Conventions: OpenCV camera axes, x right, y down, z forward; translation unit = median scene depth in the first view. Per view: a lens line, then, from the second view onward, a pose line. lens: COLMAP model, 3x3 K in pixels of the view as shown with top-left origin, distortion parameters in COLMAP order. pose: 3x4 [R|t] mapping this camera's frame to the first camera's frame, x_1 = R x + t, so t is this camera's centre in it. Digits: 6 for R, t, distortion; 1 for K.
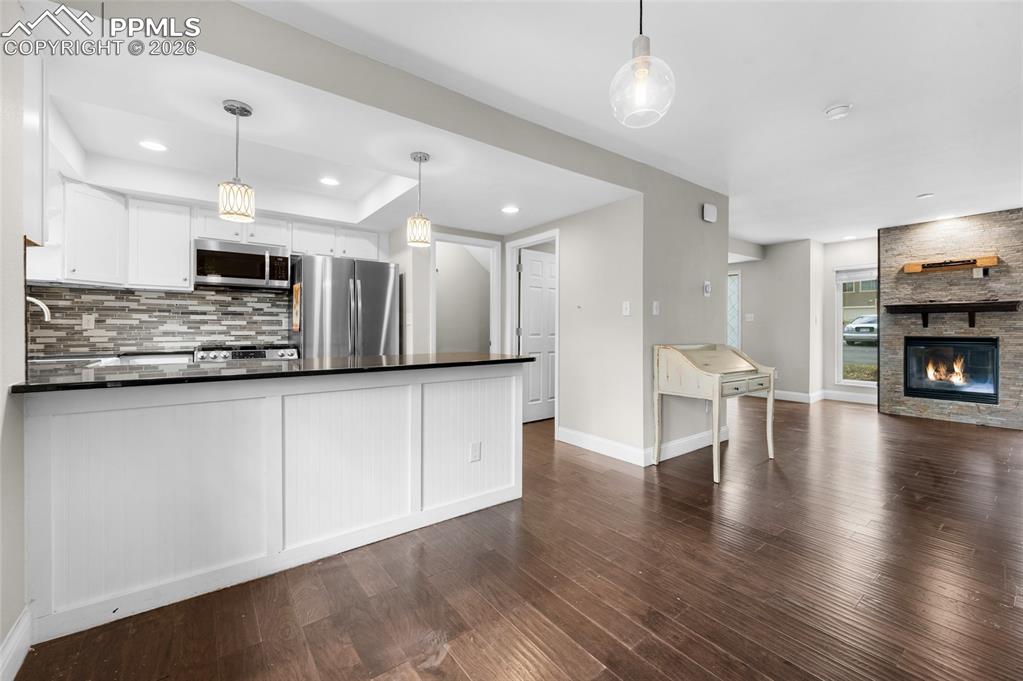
lens RADIAL K [[411.2, 0, 504.0], [0, 411.2, 327.1], [0, 0, 1]] dist [-0.003267, 0.001090]
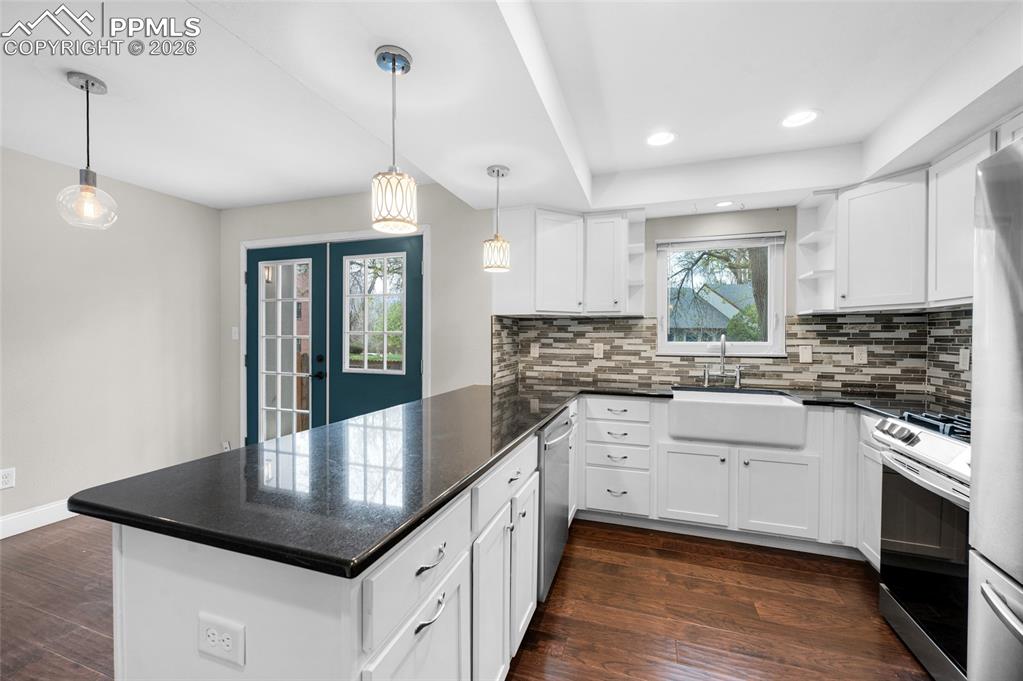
lens RADIAL K [[411.2, 0, 508.9], [0, 411.2, 341.8], [0, 0, 1]] dist [-0.003267, 0.001090]
pose [[-0.820971, 0.003914, -0.570957, -0.011858], [-0.002493, 0.999942, 0.010440, -0.042792], [0.570965, 0.009995, -0.820913, 1.031077]]
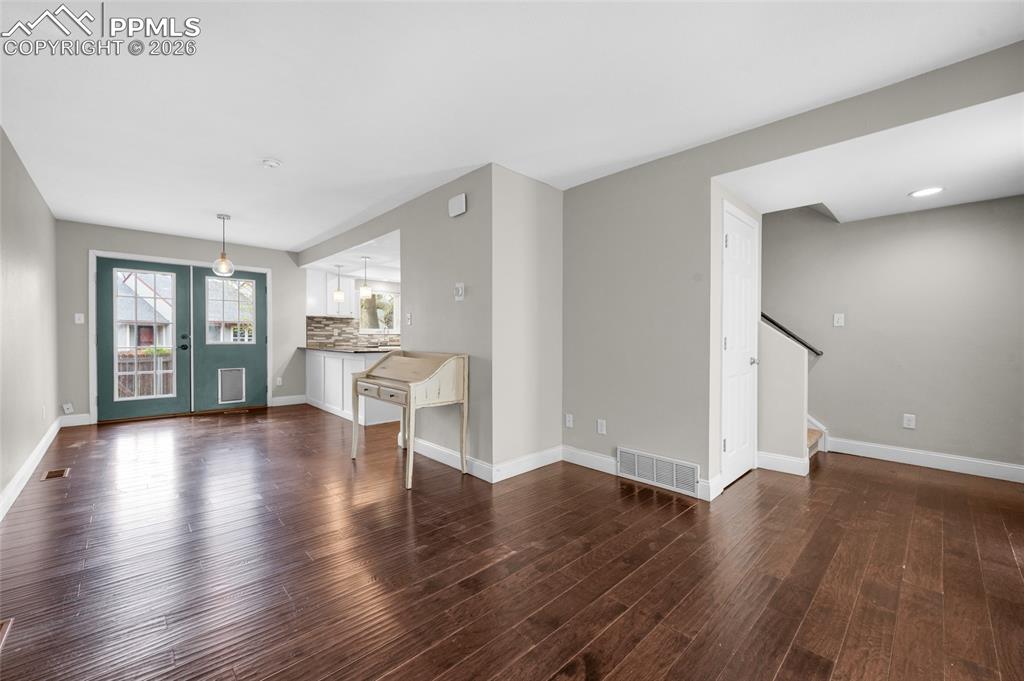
lens RADIAL K [[413.3, 0, 518.8], [0, 413.3, 341.8], [0, 0, 1]] dist [0.002688, 0.000148]
pose [[0.134907, 0.014354, -0.990754, 1.460781], [-0.004663, 0.999893, 0.013852, -0.001314], [0.990847, 0.002752, 0.134959, 1.034084]]
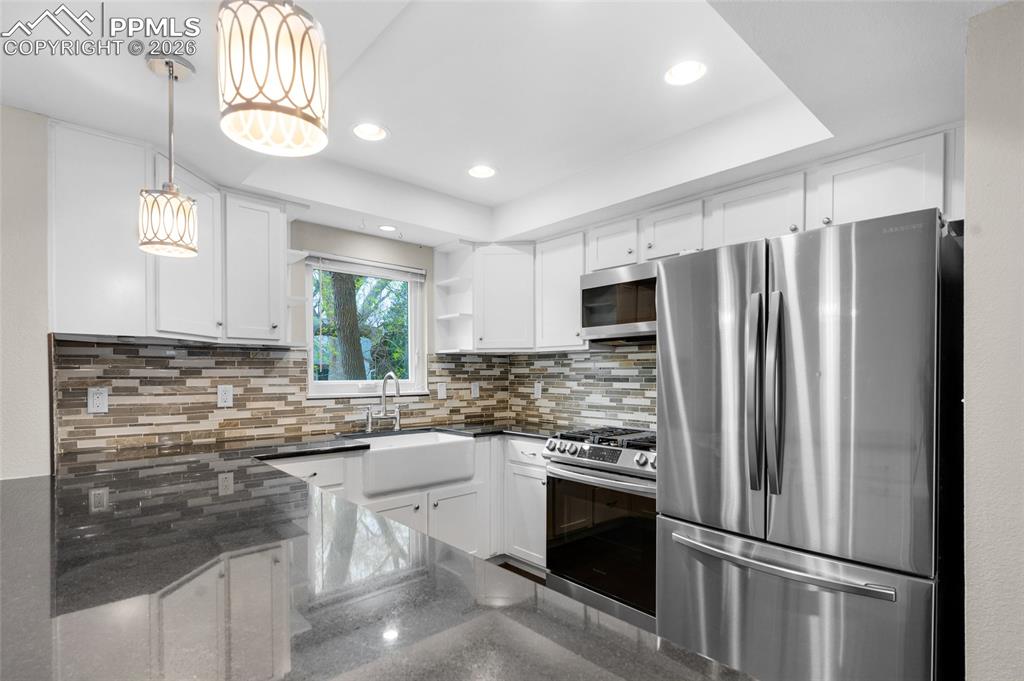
lens RADIAL K [[481.4, 0, 497.5], [0, 481.4, 382.7], [0, 0, 1]] dist [-0.004316, 0.000119]
pose [[0.084892, 0.014988, -0.996277, 0.049530], [0.004206, 0.999873, 0.015400, -0.043220], [0.996381, -0.005498, 0.084818, 0.749410]]
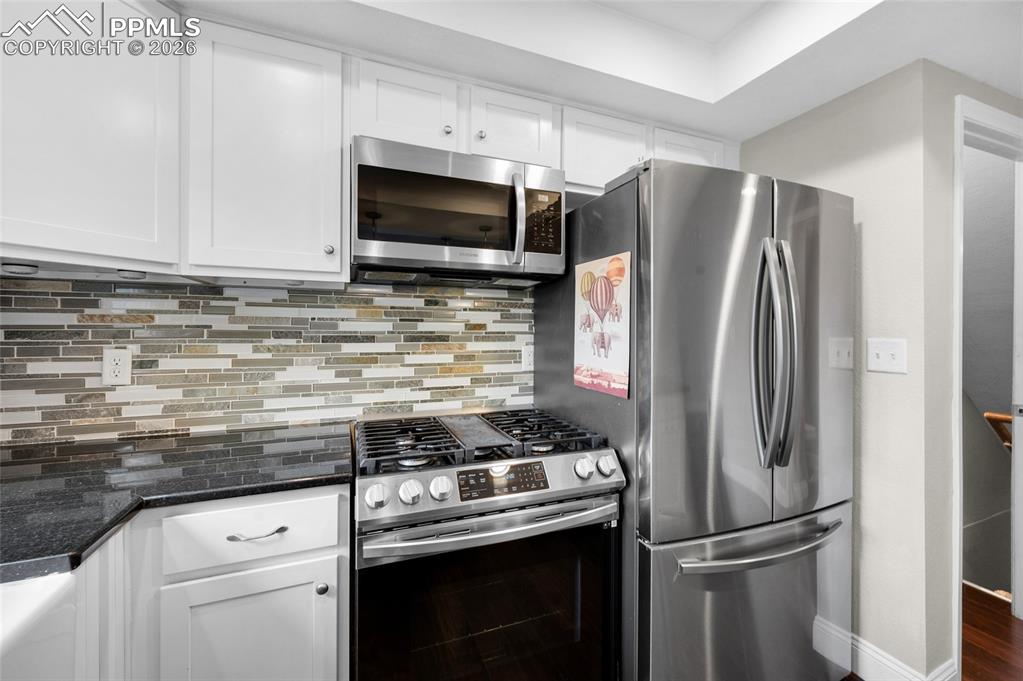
lens RADIAL K [[411.2, 0, 510.3], [0, 411.2, 331.4], [0, 0, 1]] dist [-0.003267, 0.001090]
pose [[0.967943, 0.005020, -0.251119, -0.506157], [-0.002949, 0.999958, 0.008623, -0.046513], [0.251152, -0.007606, 0.967918, 0.655677]]
